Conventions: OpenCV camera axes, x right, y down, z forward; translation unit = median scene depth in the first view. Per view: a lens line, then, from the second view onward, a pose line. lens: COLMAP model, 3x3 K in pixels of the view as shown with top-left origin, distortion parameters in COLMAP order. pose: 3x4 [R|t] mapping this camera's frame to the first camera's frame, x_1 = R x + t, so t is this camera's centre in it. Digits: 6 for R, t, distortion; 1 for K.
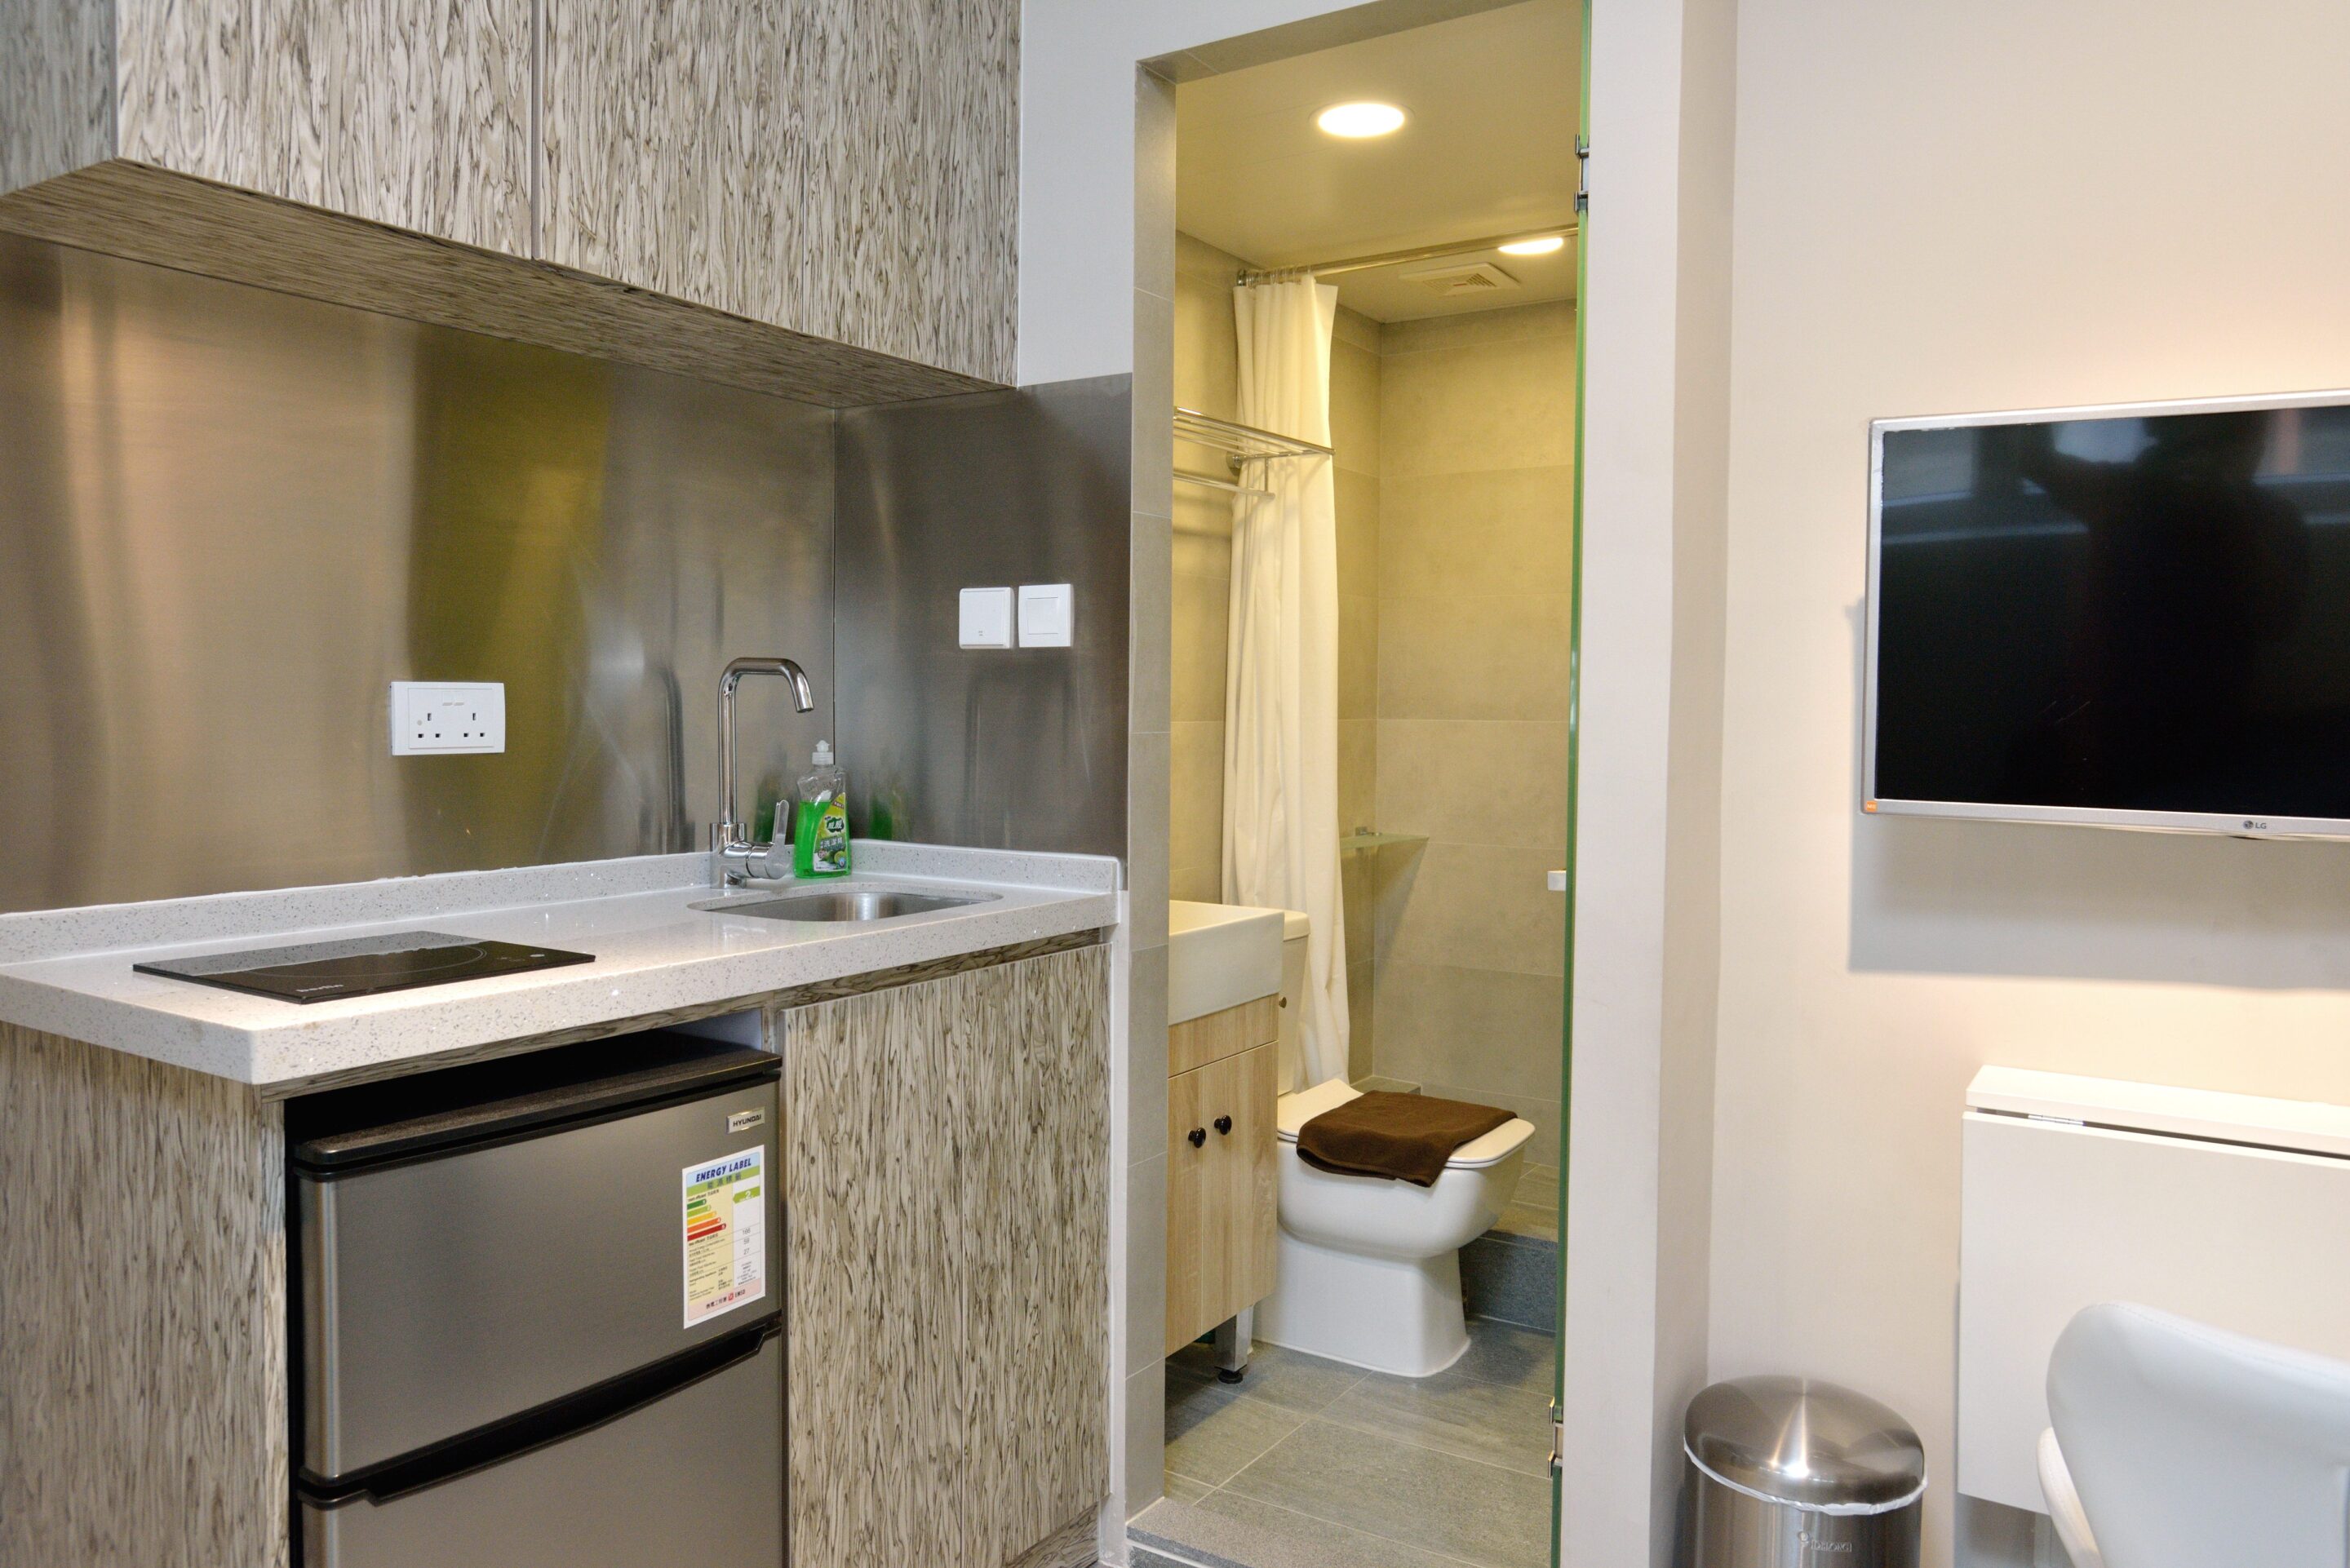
lens RADIAL K [[1619.8, 0, 1147.8], [0, 1619.8, 783.3], [0, 0, 1]] dist [-0.024864, 0.025925]
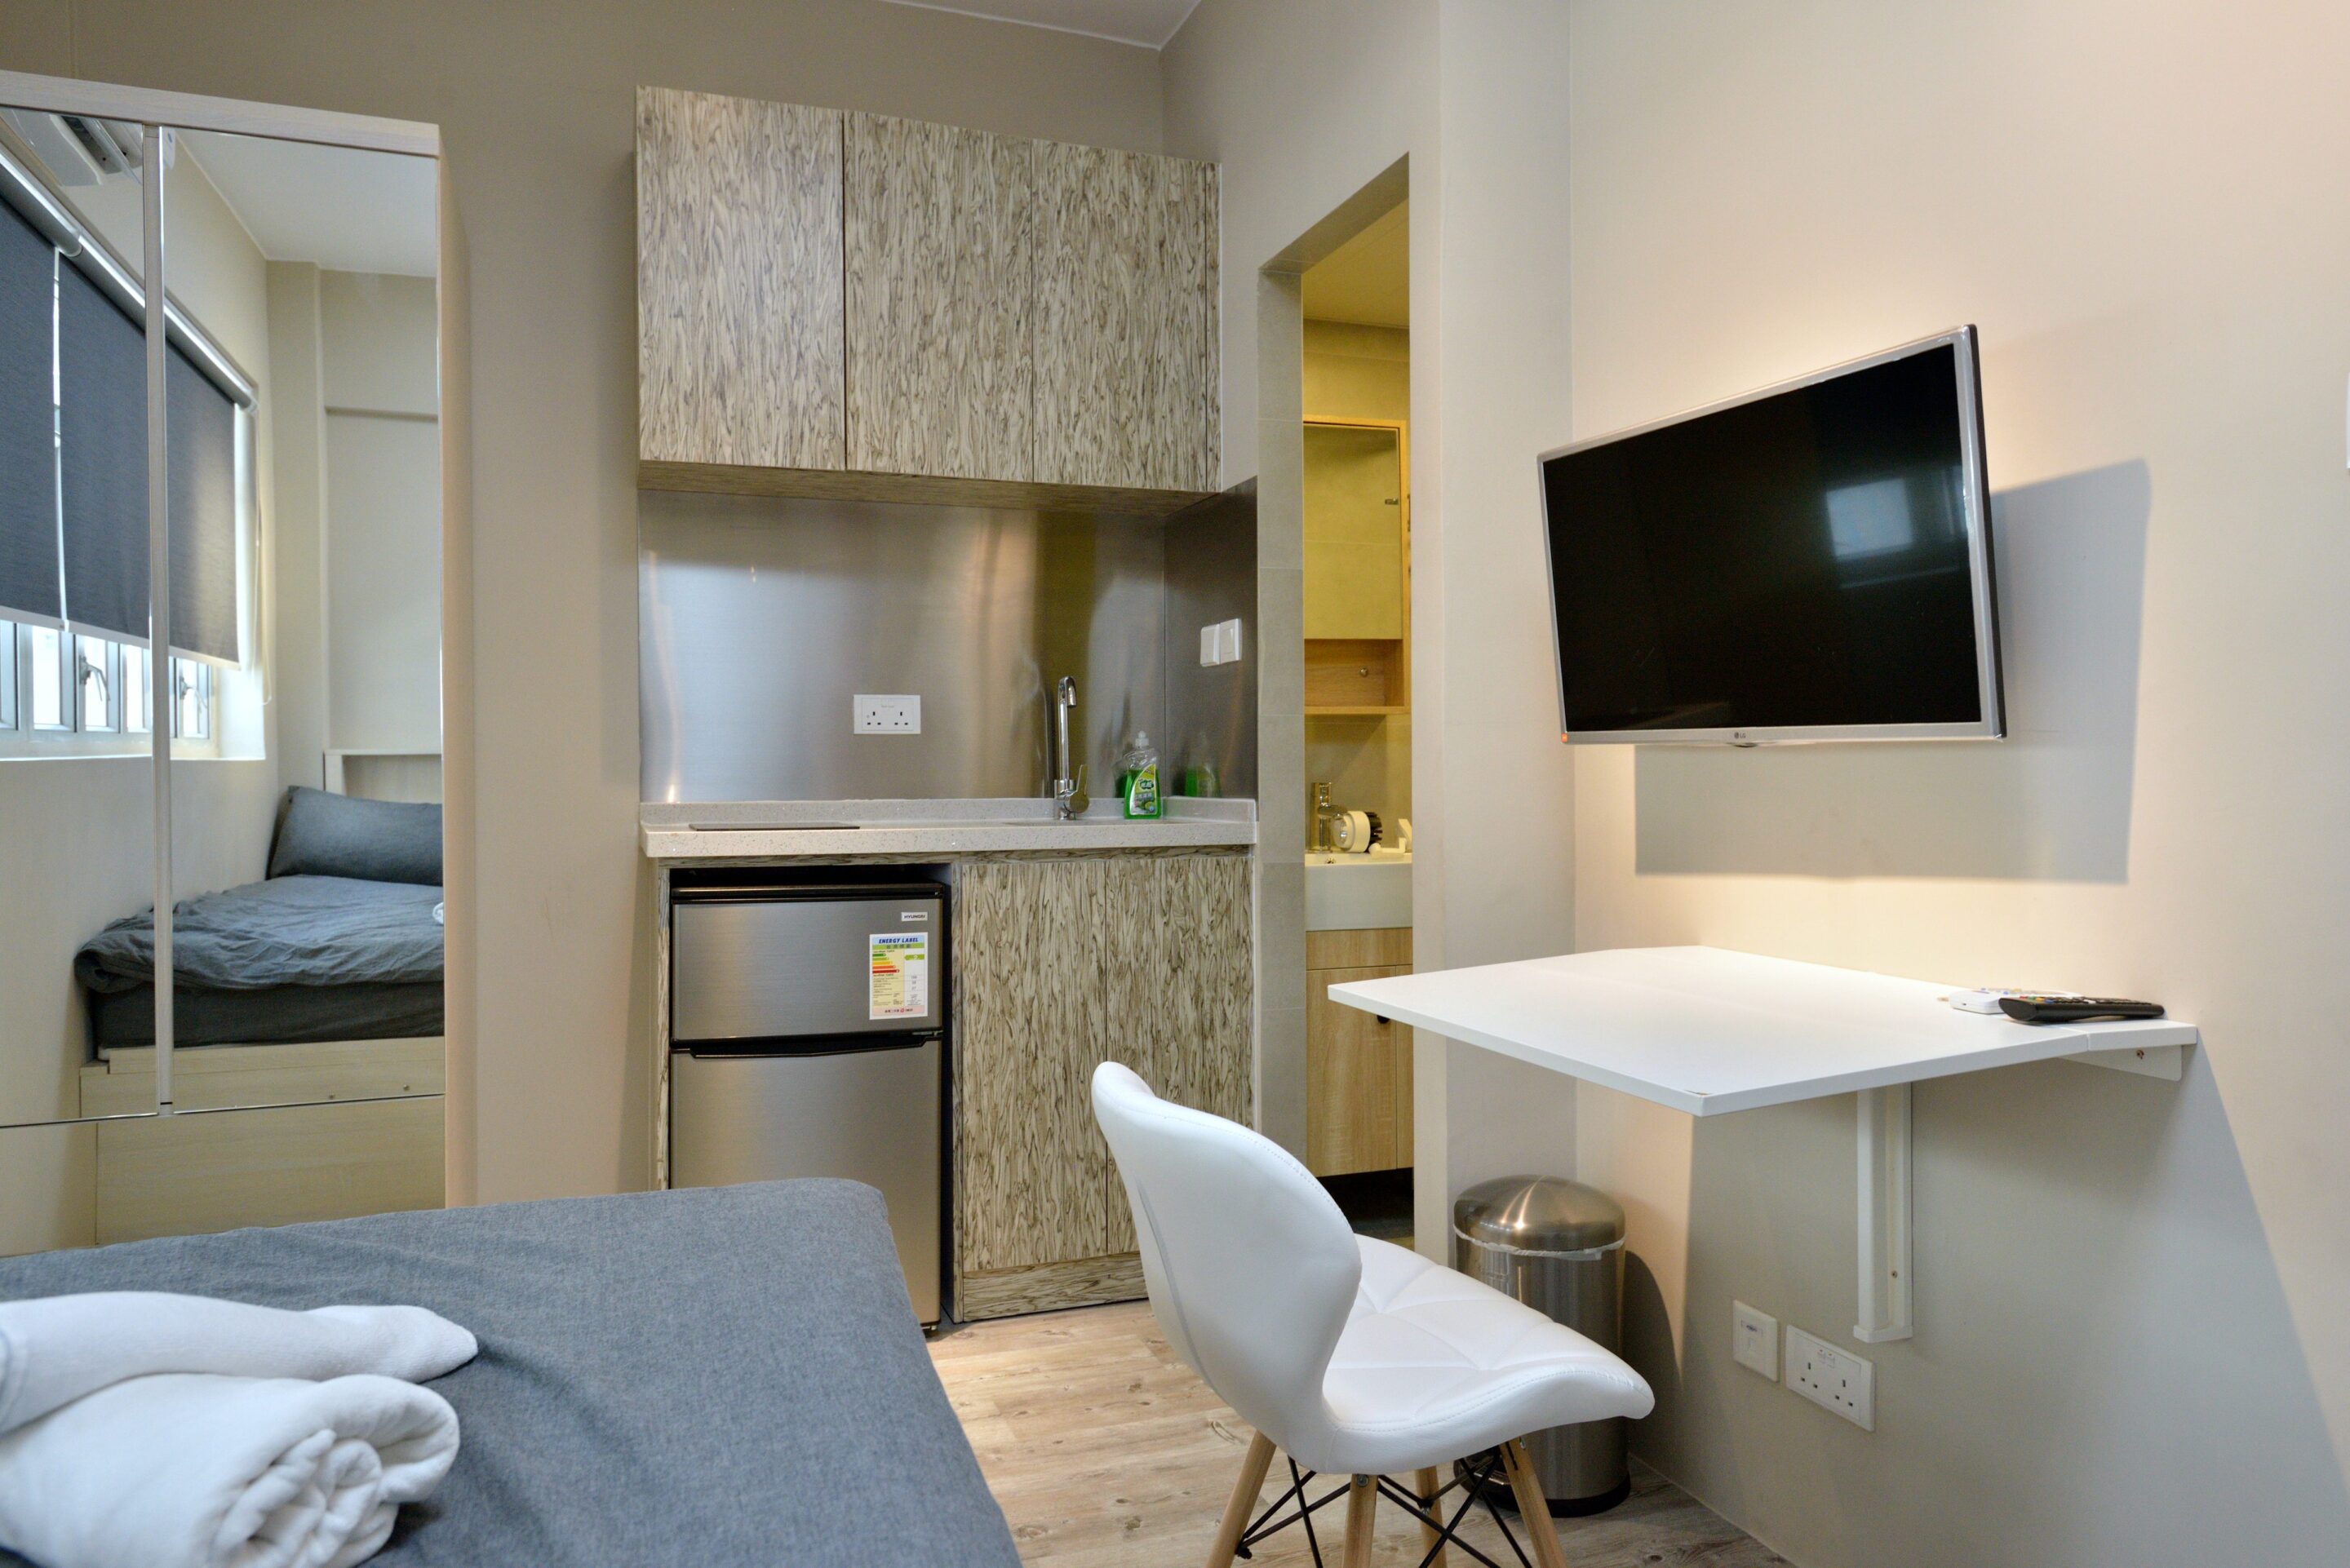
lens RADIAL K [[1543.9, 0, 1175.0], [0, 1543.9, 784.0], [0, 0, 1]] dist [0.018759, -0.001785]
pose [[0.806448, -0.007569, -0.591256, 0.918509], [-0.017244, 0.999192, -0.036311, 0.102203], [0.591053, 0.039479, 0.805666, -0.226804]]
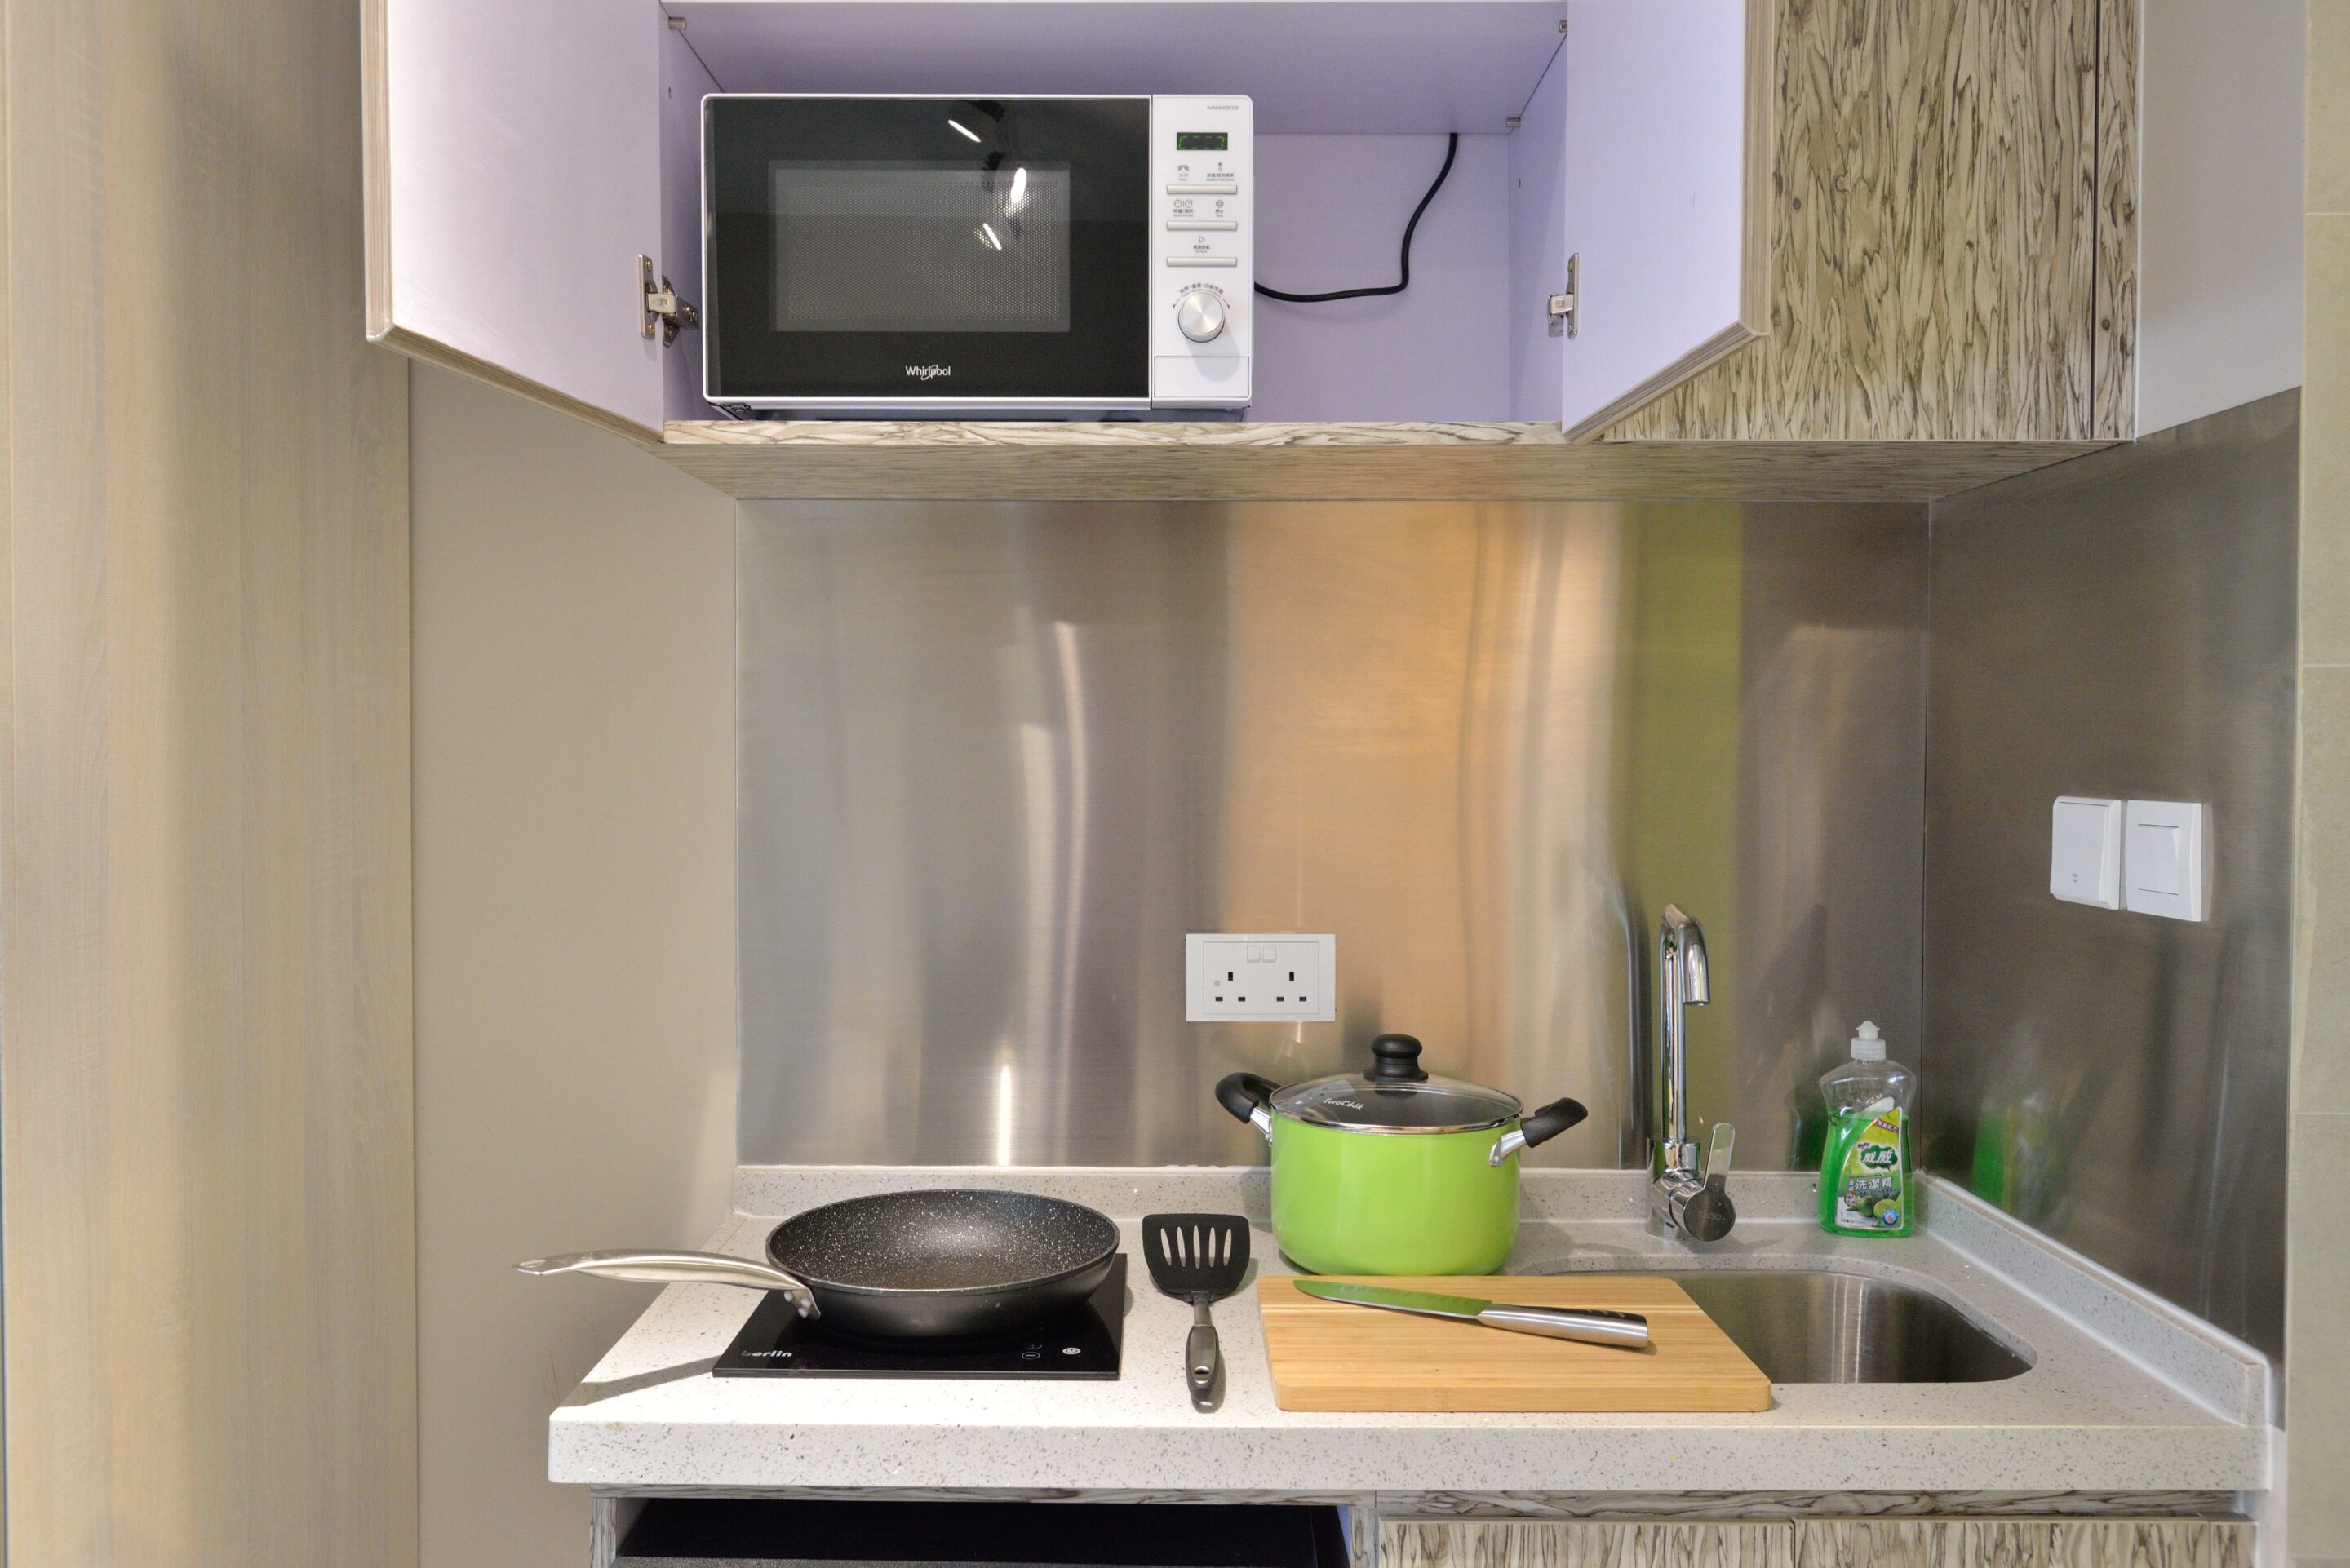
lens RADIAL K [[1697.5, 0, 1175.0], [0, 1697.5, 784.0], [0, 0, 1]] dist [-0.008608, 0.000011]
pose [[0.554581, 0.009973, -0.832070, 0.272273], [-0.040153, 0.999084, -0.014787, -0.131538], [0.831160, 0.041611, 0.554474, 0.513311]]
